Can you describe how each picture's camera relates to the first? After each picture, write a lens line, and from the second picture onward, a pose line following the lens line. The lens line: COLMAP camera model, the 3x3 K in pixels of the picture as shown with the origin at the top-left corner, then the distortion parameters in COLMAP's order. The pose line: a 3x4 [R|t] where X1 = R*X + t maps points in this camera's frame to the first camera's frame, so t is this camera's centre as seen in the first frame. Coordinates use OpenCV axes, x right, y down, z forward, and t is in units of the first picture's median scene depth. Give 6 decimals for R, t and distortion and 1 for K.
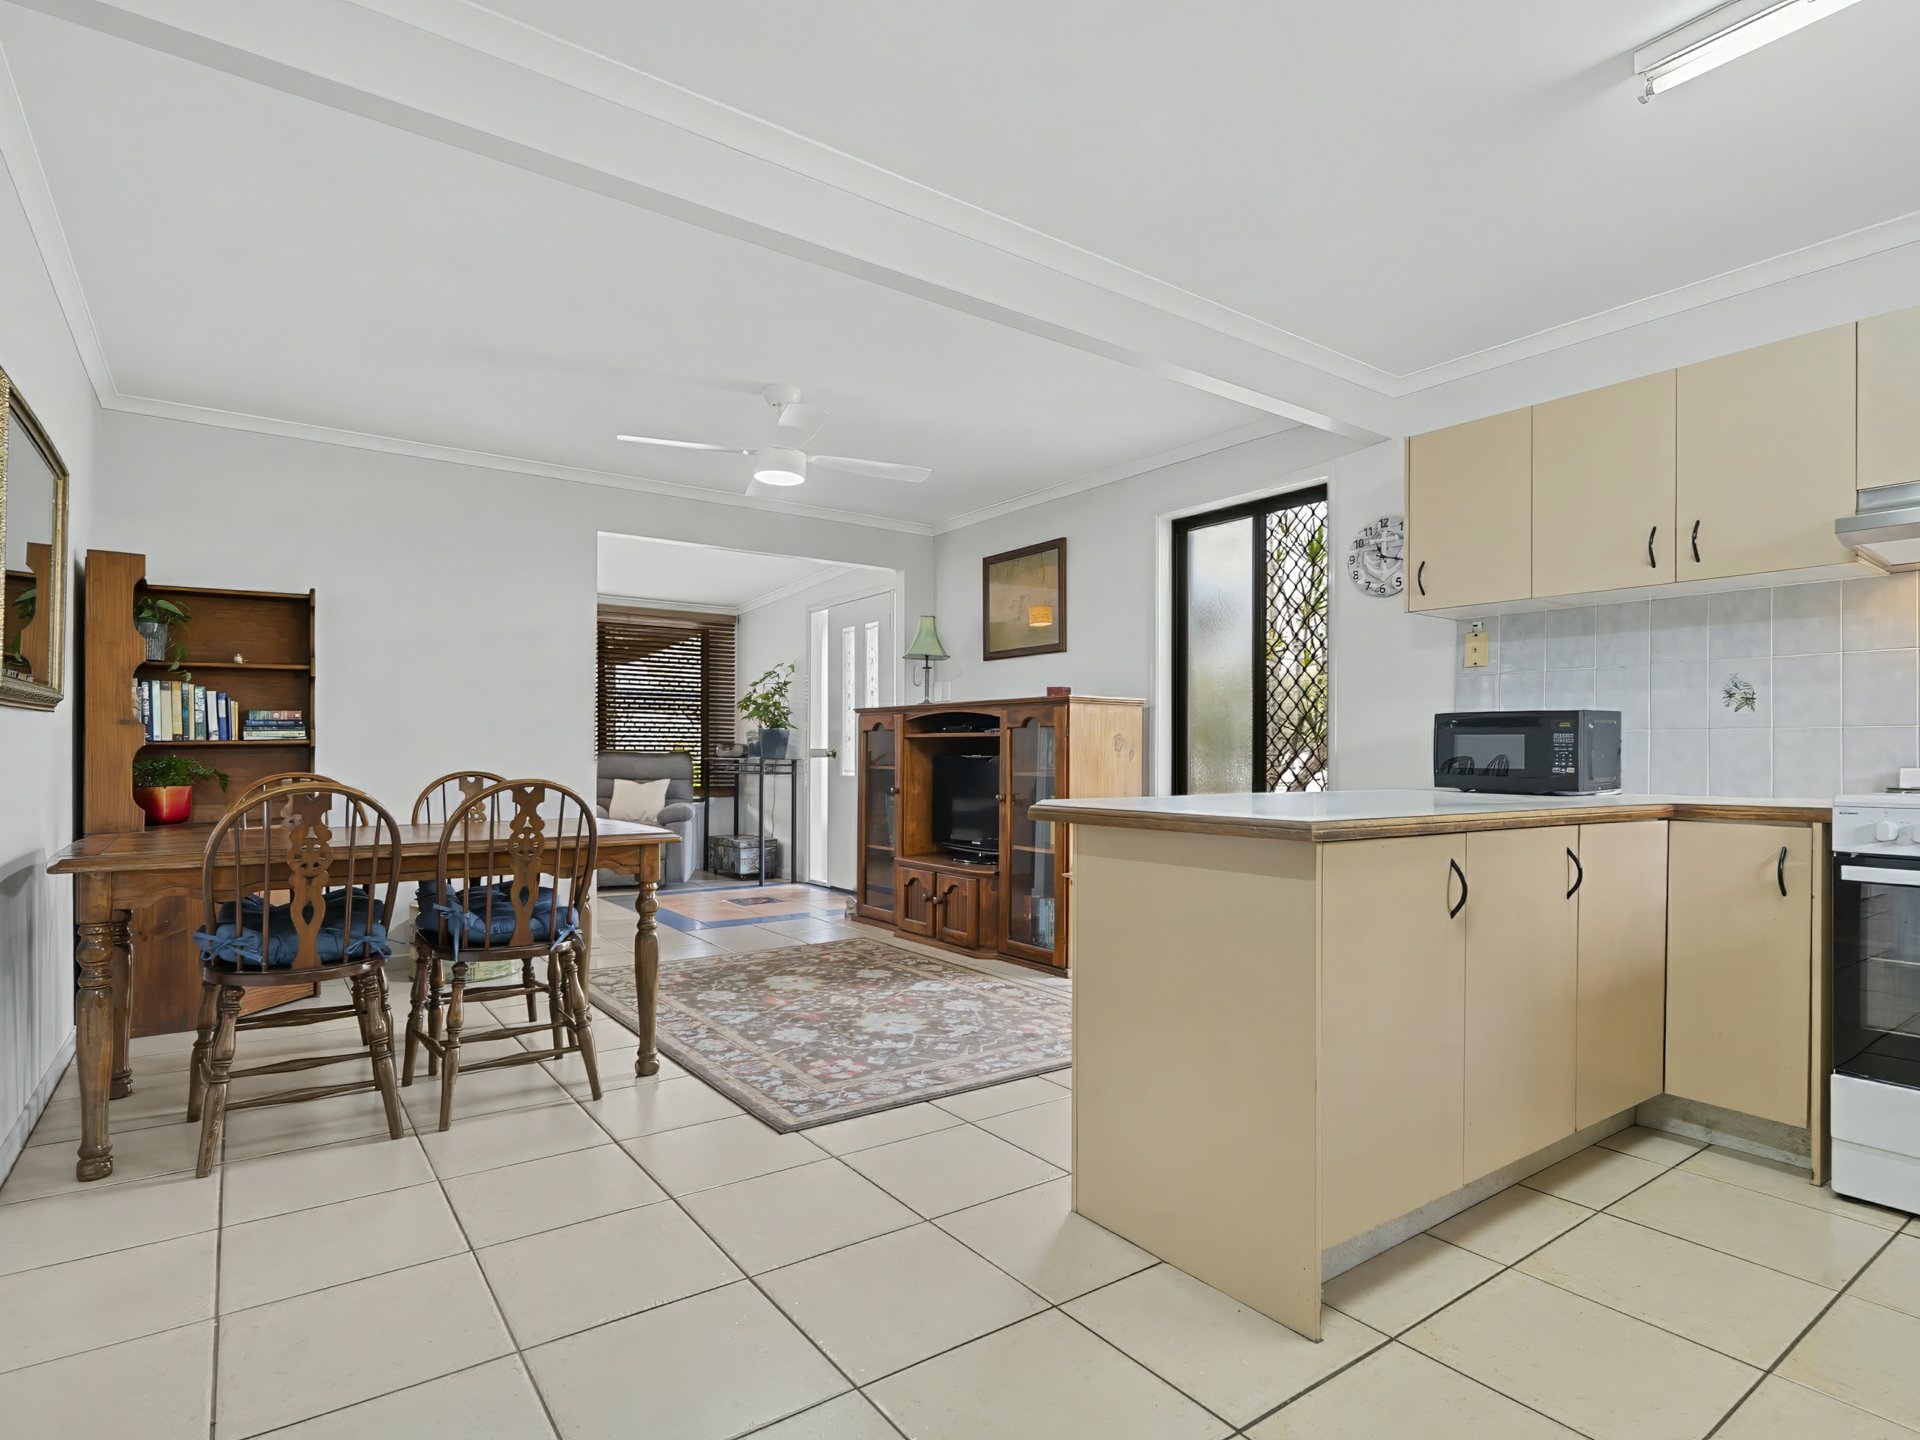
lens RADIAL K [[1004.7, 0, 963.2], [0, 1004.7, 749.0], [0, 0, 1]] dist [0.000435, 0.000438]
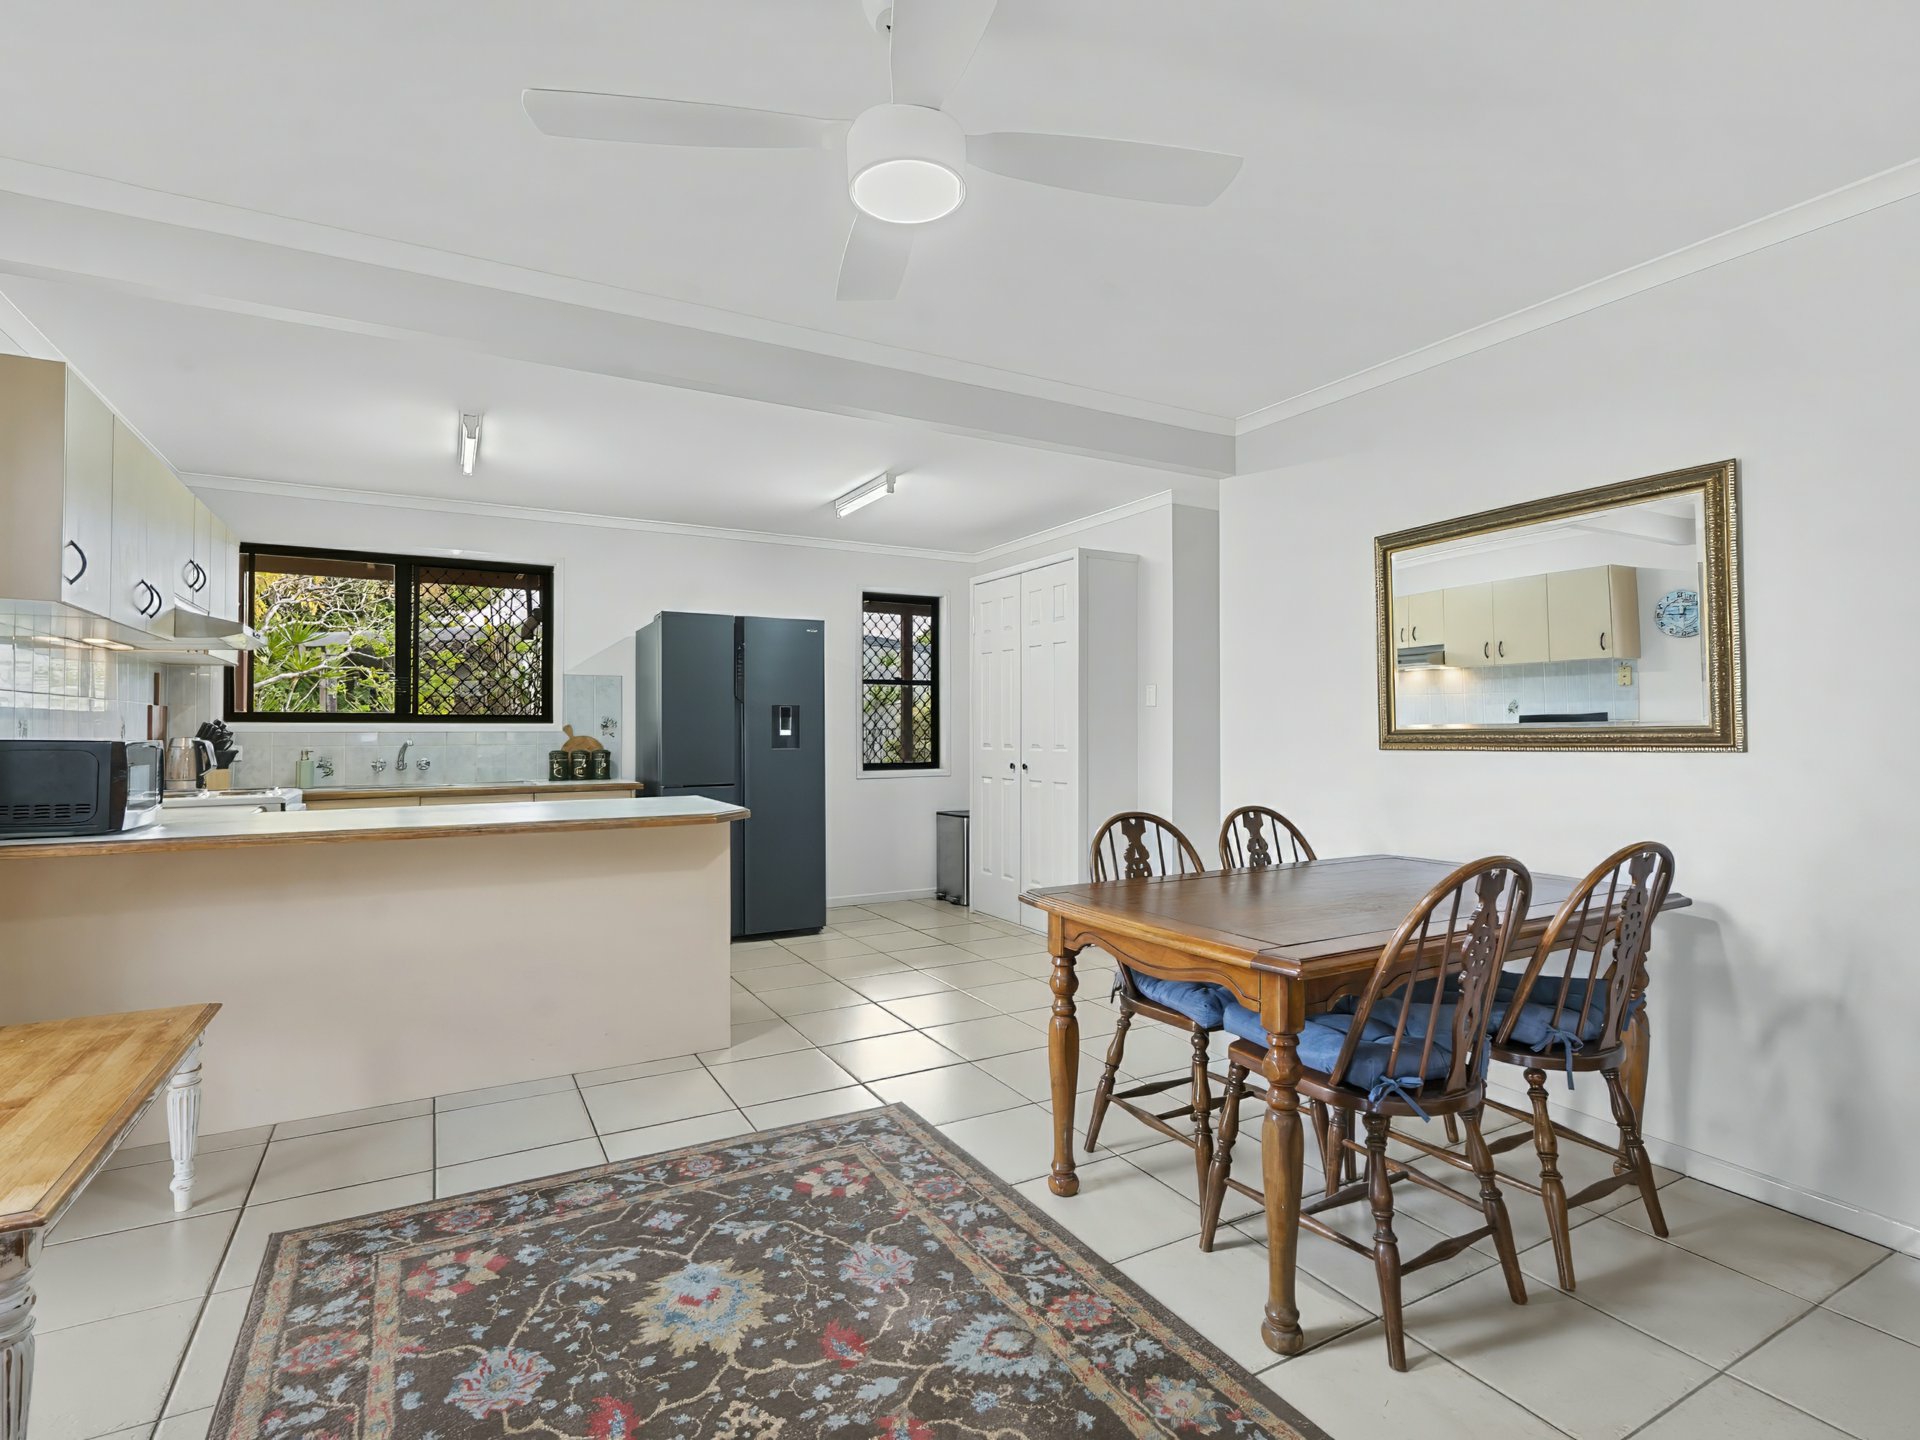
lens RADIAL K [[949.1, 0, 961.4], [0, 949.1, 719.7], [0, 0, 1]] dist [-0.009037, 0.001498]
pose [[-0.993020, -0.002886, 0.117910, -0.311737], [-0.004719, 0.999872, -0.015266, -0.044495], [-0.117851, -0.015716, -0.992907, 1.721553]]
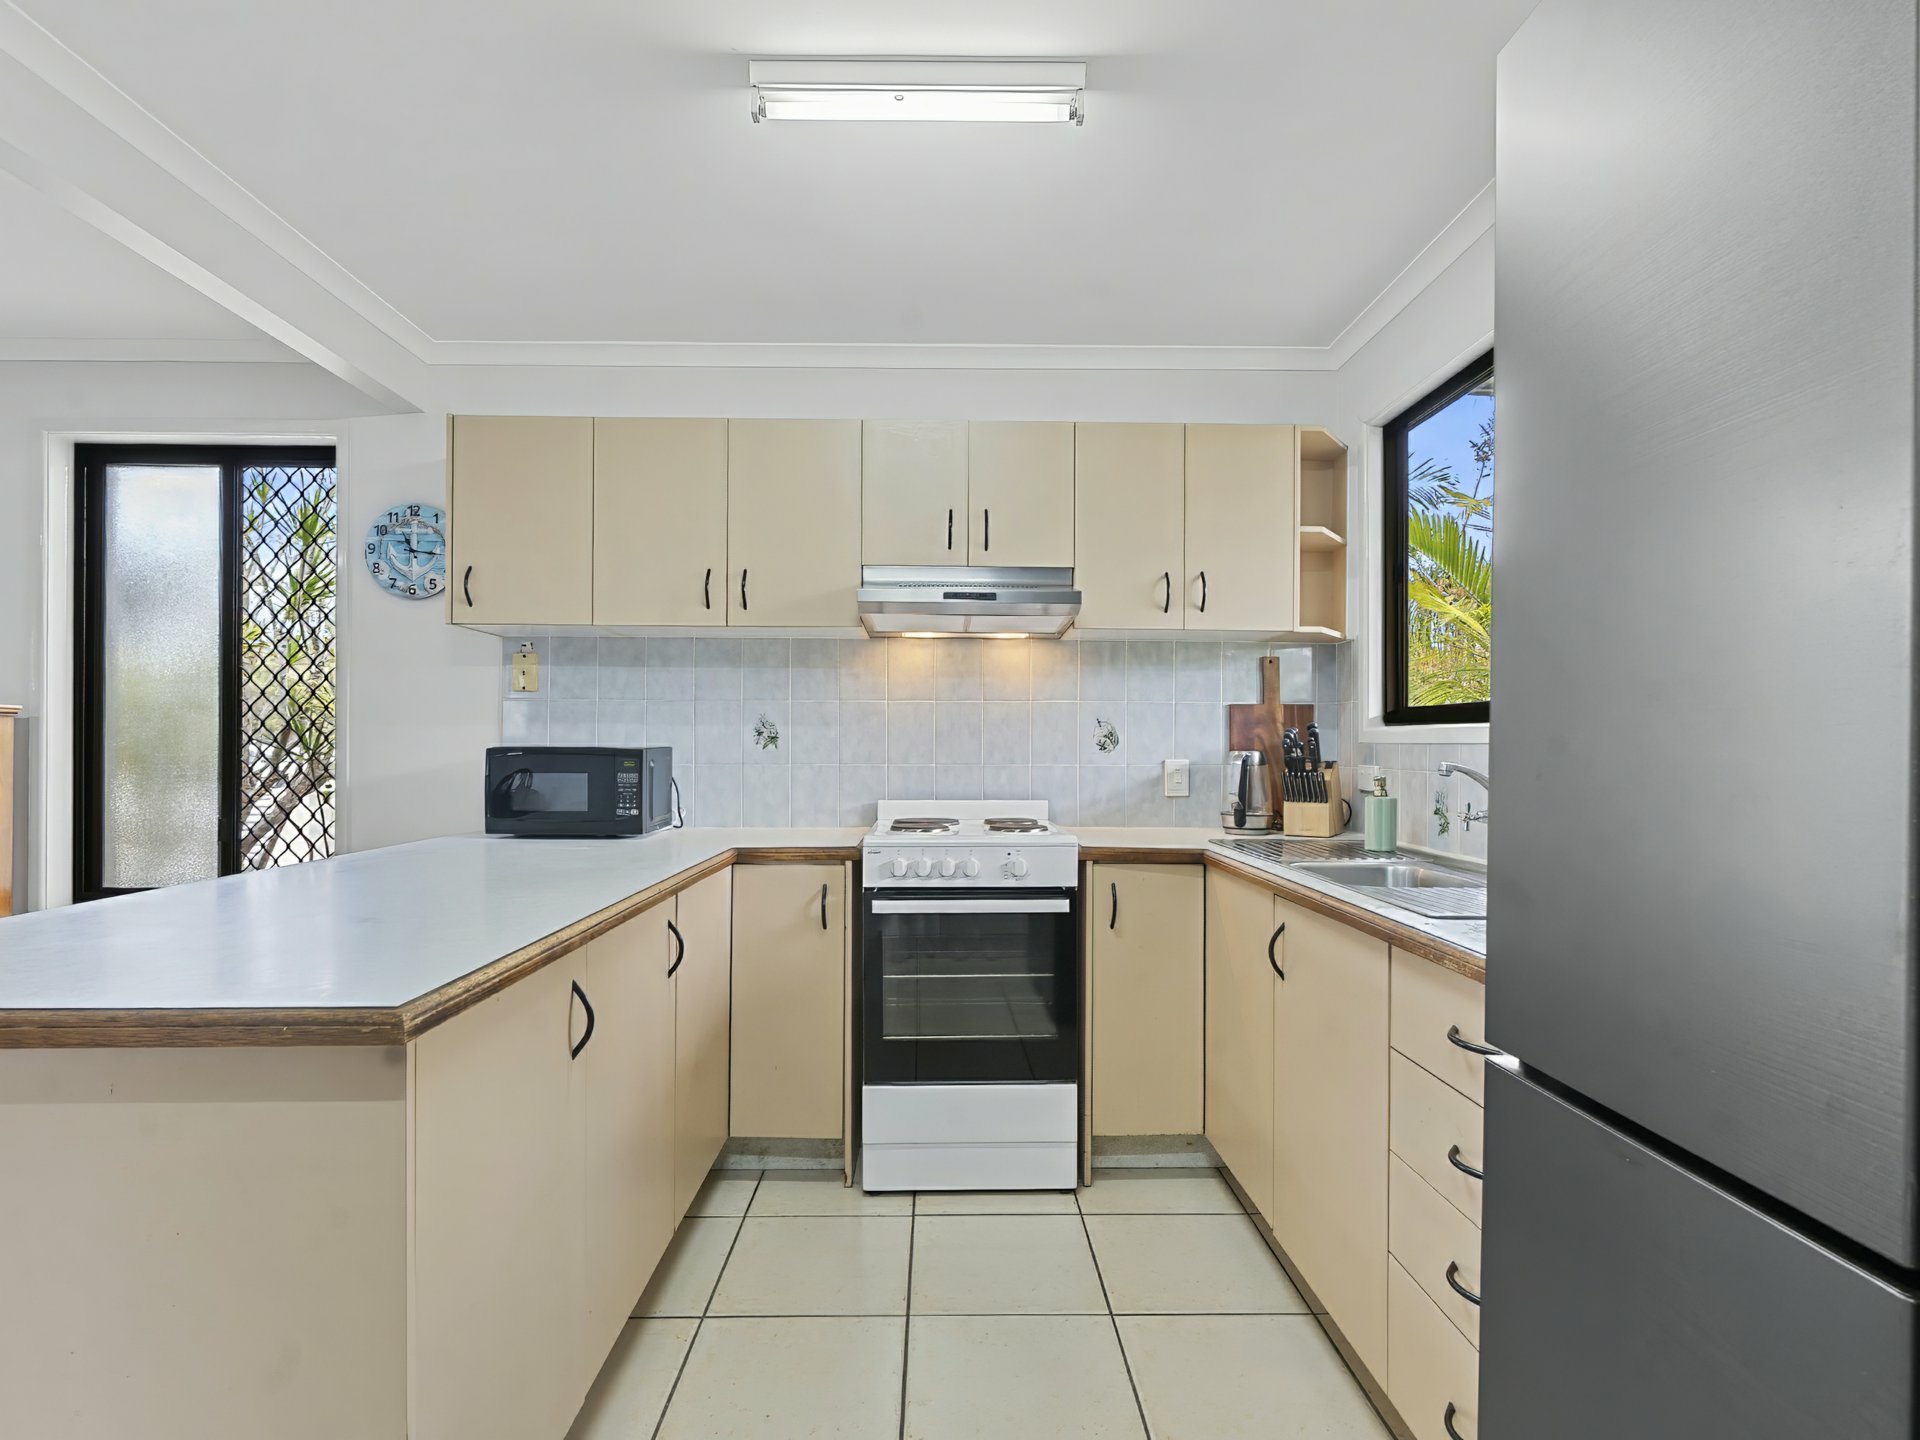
lens RADIAL K [[949.1, 0, 954.6], [0, 949.1, 738.1], [0, 0, 1]] dist [-0.009037, 0.001498]
pose [[0.574615, 0.001404, 0.818423, 0.042386], [-0.002224, 0.999998, -0.000154, -0.045358], [-0.818421, -0.001732, 0.574616, 0.221178]]
